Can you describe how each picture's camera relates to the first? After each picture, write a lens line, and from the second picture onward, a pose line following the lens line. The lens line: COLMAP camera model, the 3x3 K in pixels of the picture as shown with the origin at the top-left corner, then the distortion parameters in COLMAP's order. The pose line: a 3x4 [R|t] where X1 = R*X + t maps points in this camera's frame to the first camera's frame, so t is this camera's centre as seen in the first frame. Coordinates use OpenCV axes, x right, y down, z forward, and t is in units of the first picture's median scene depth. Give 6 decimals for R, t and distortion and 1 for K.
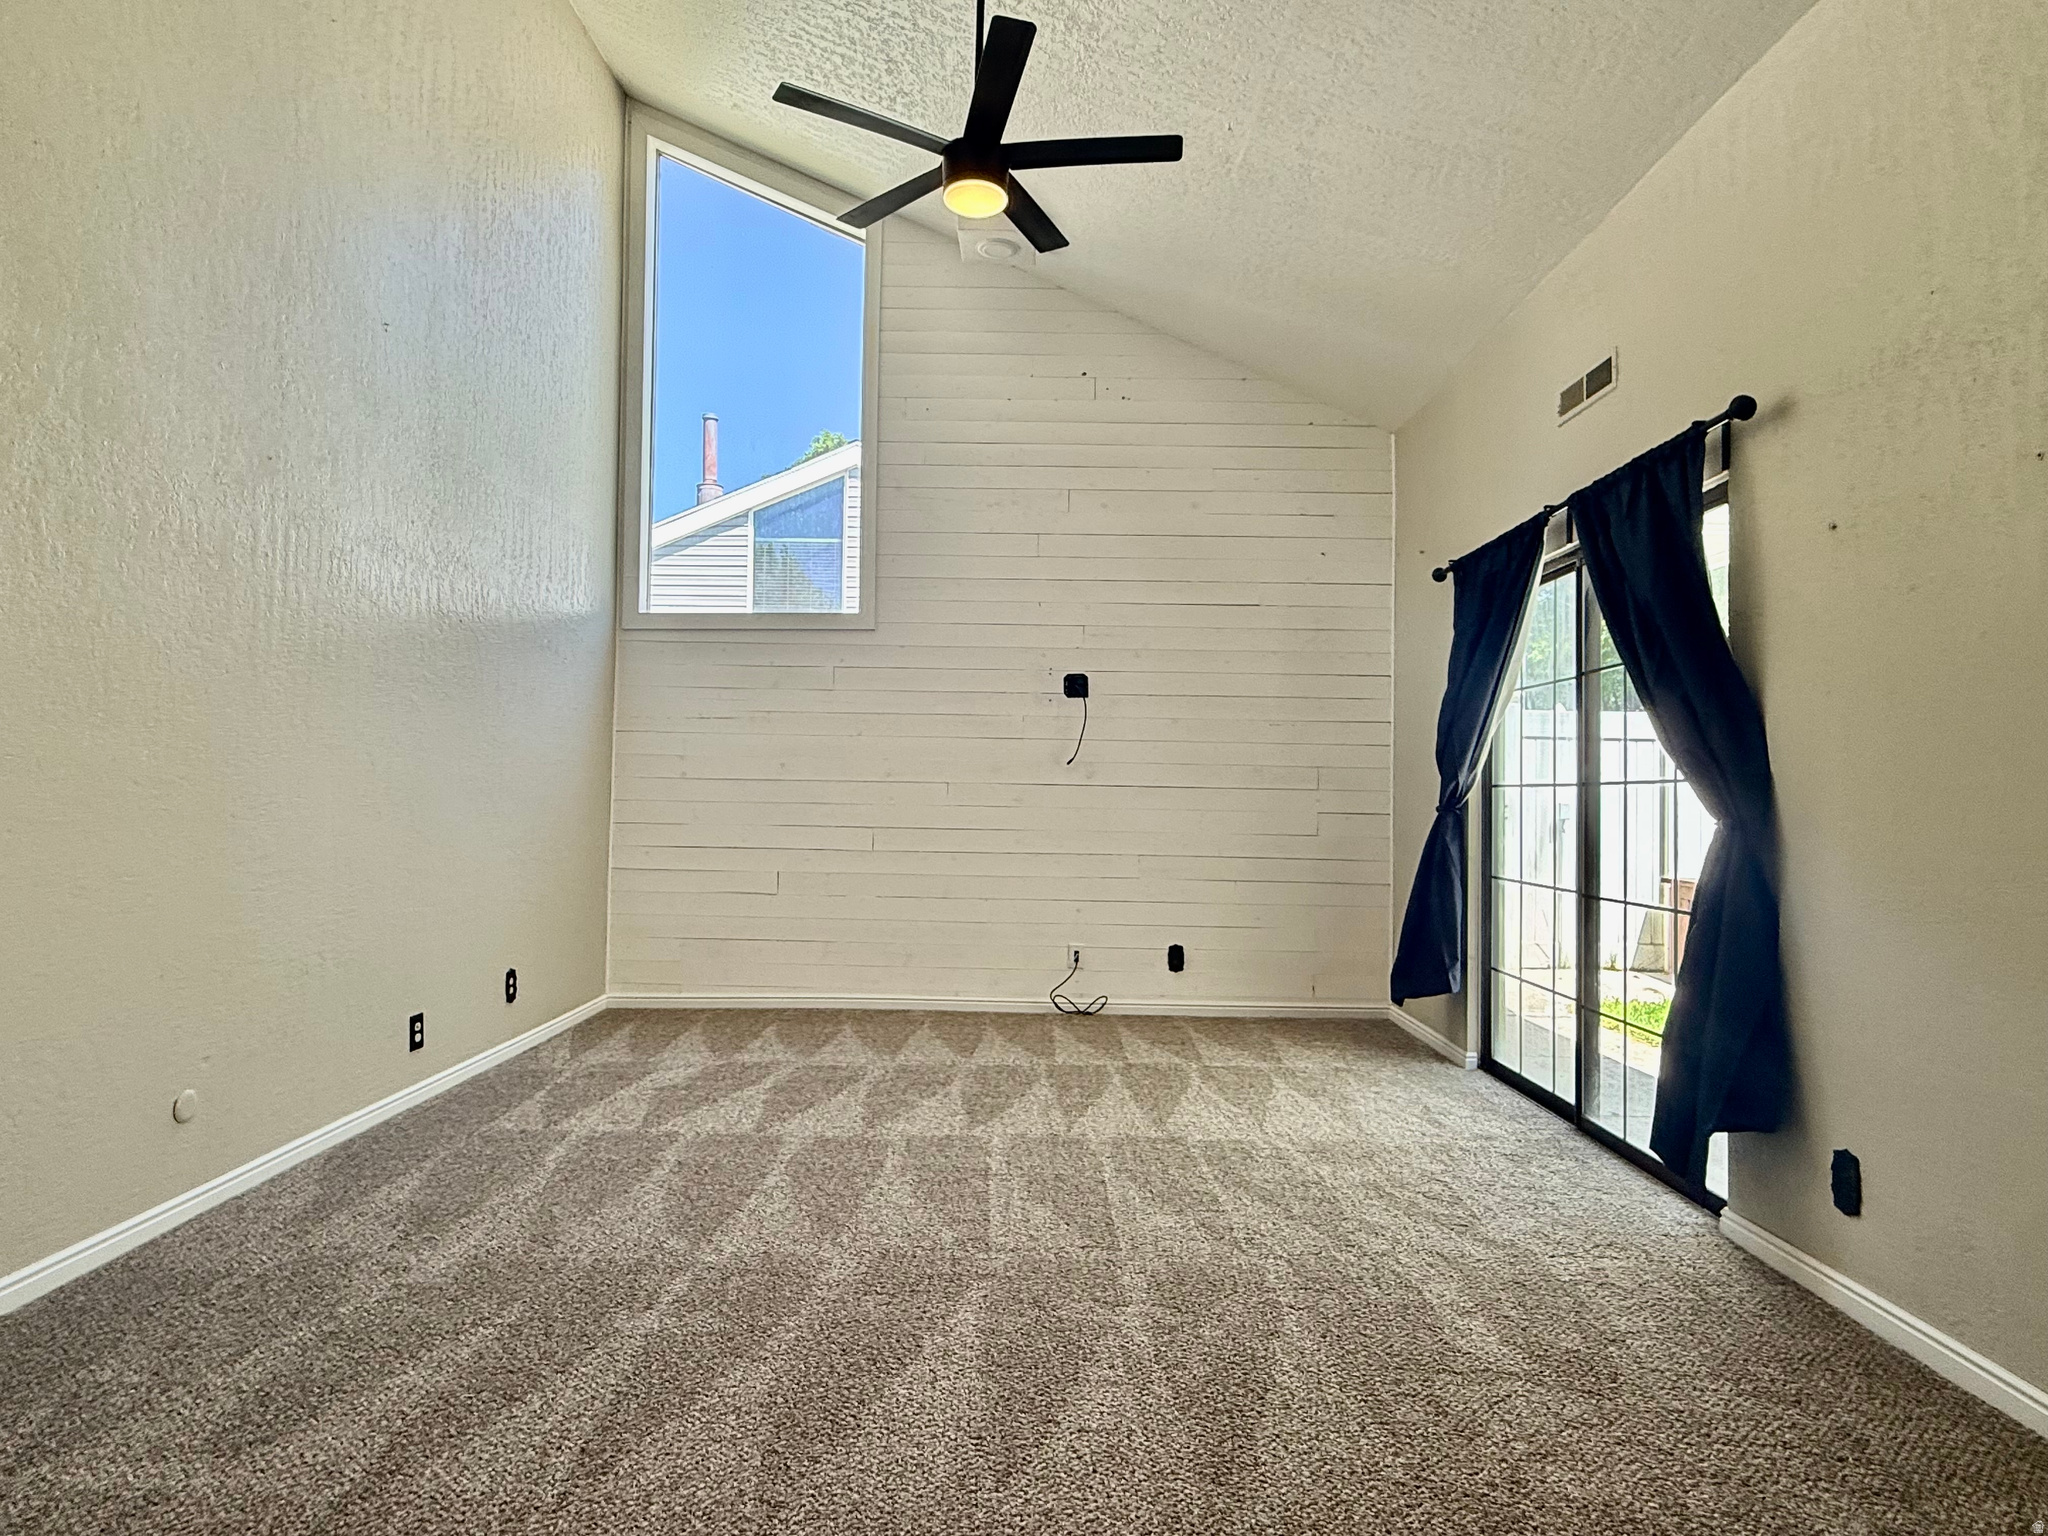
lens RADIAL K [[1110.5, 0, 1034.3], [0, 1110.5, 765.4], [0, 0, 1]] dist [-0.020023, -0.003562]
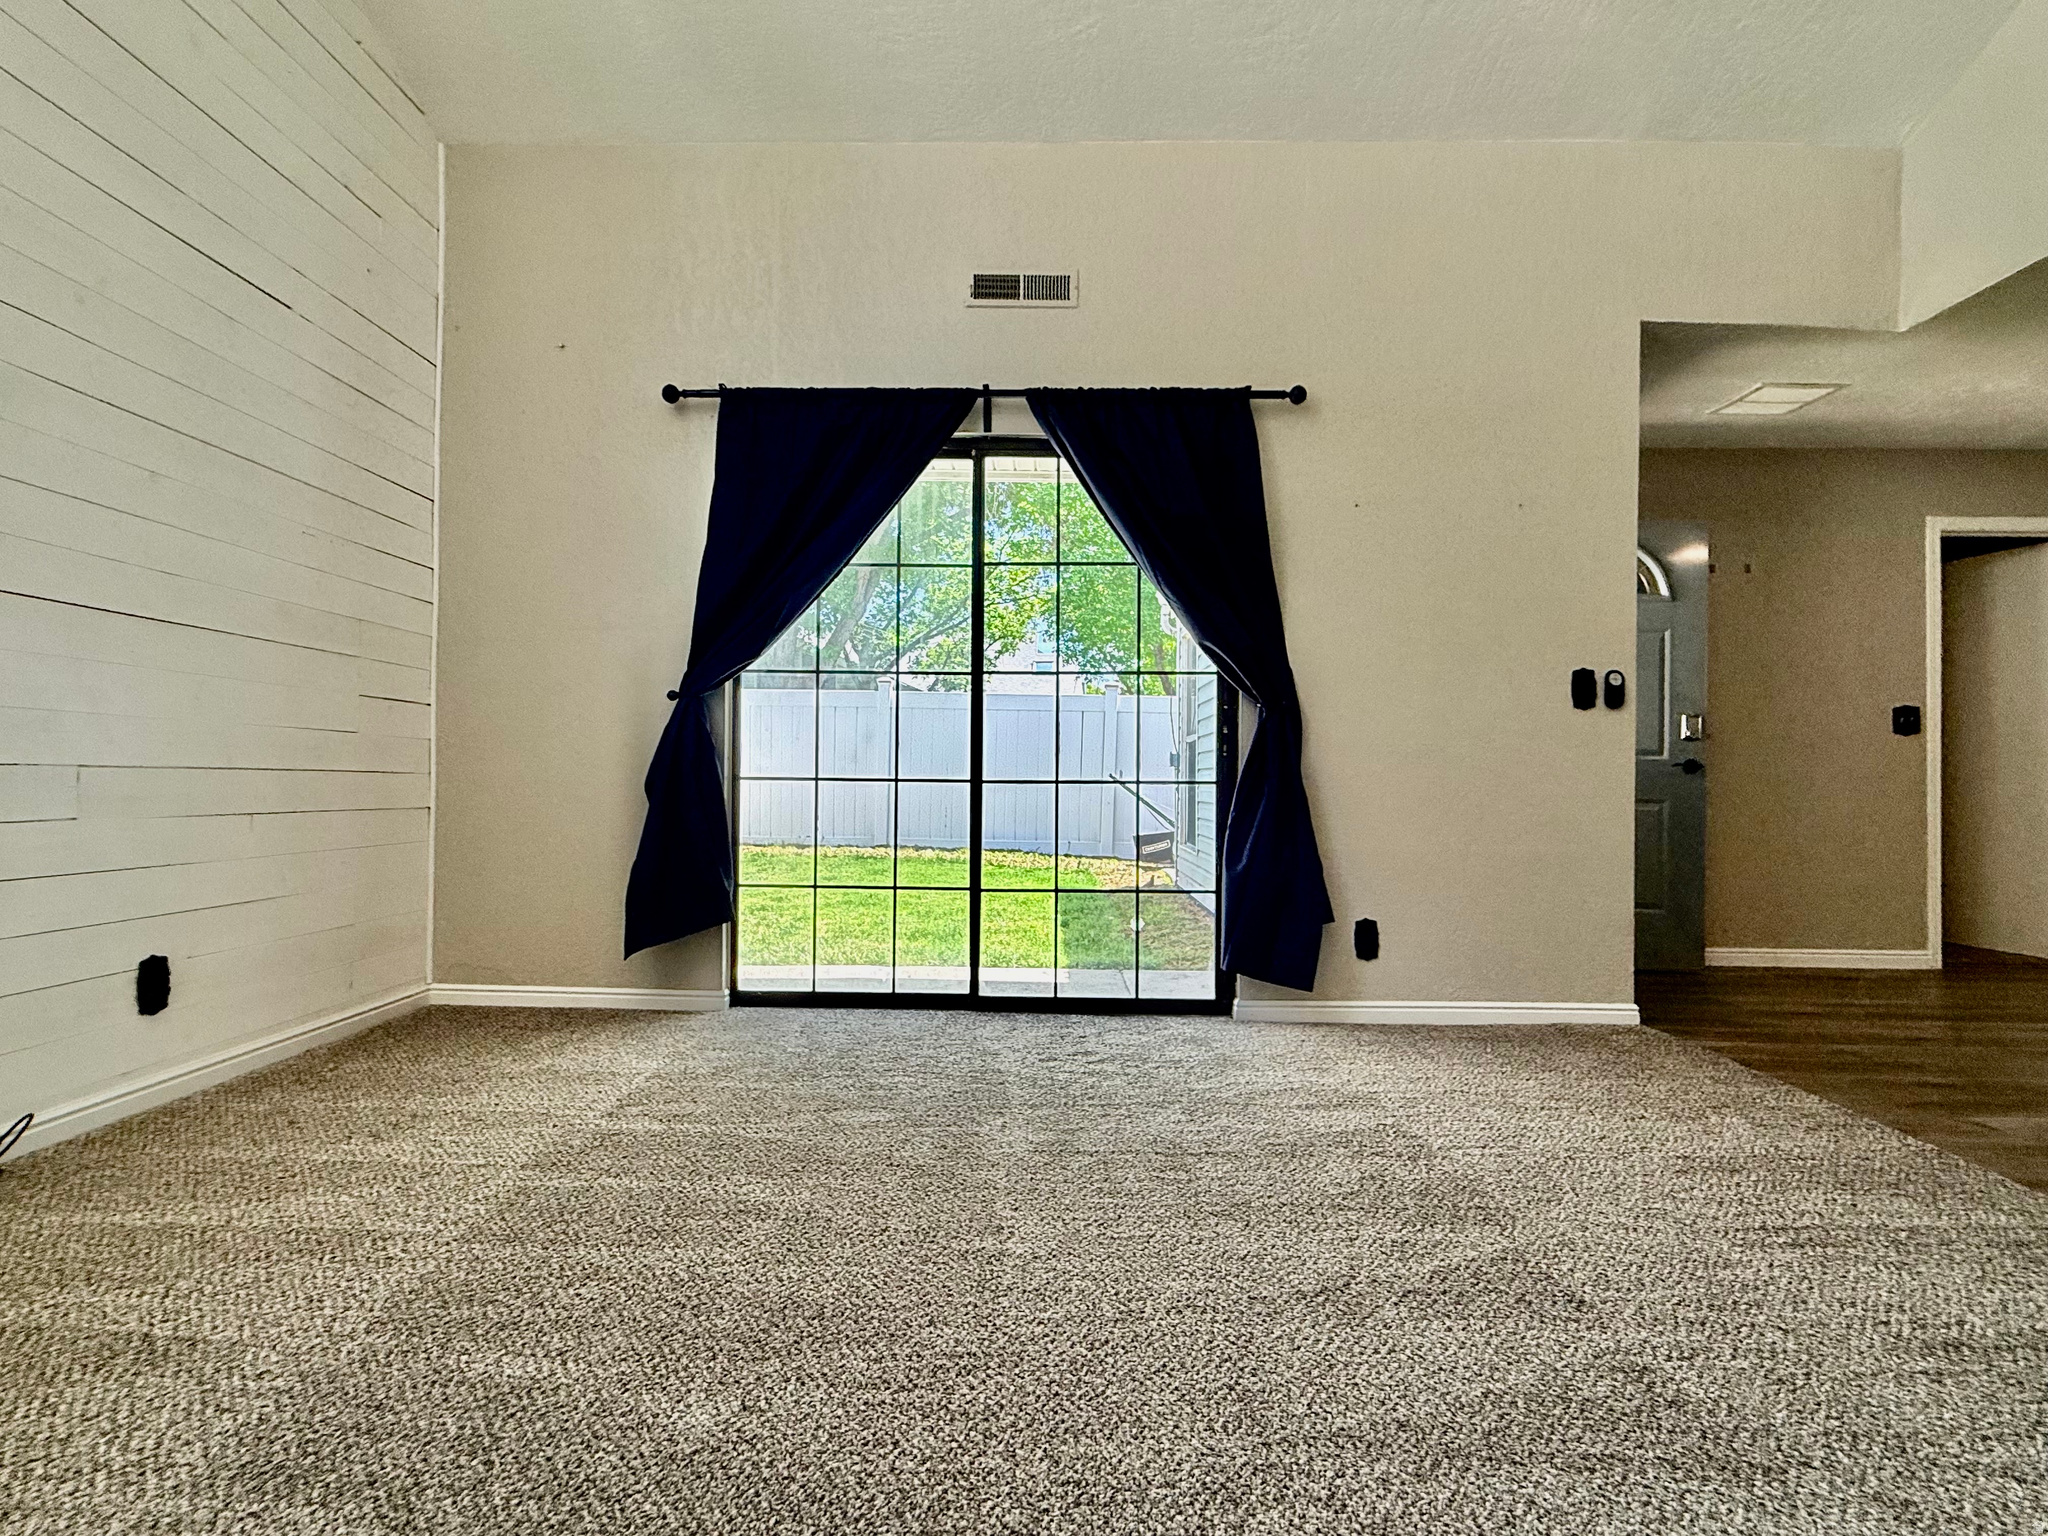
lens RADIAL K [[1010.4, 0, 1027.3], [0, 1010.4, 768.2], [0, 0, 1]] dist [0.000480, -0.000253]
pose [[0.025885, -0.009736, 0.999618, -0.301860], [-0.039663, 0.999155, 0.010759, 0.064688], [-0.998878, -0.039926, 0.025477, 0.643250]]
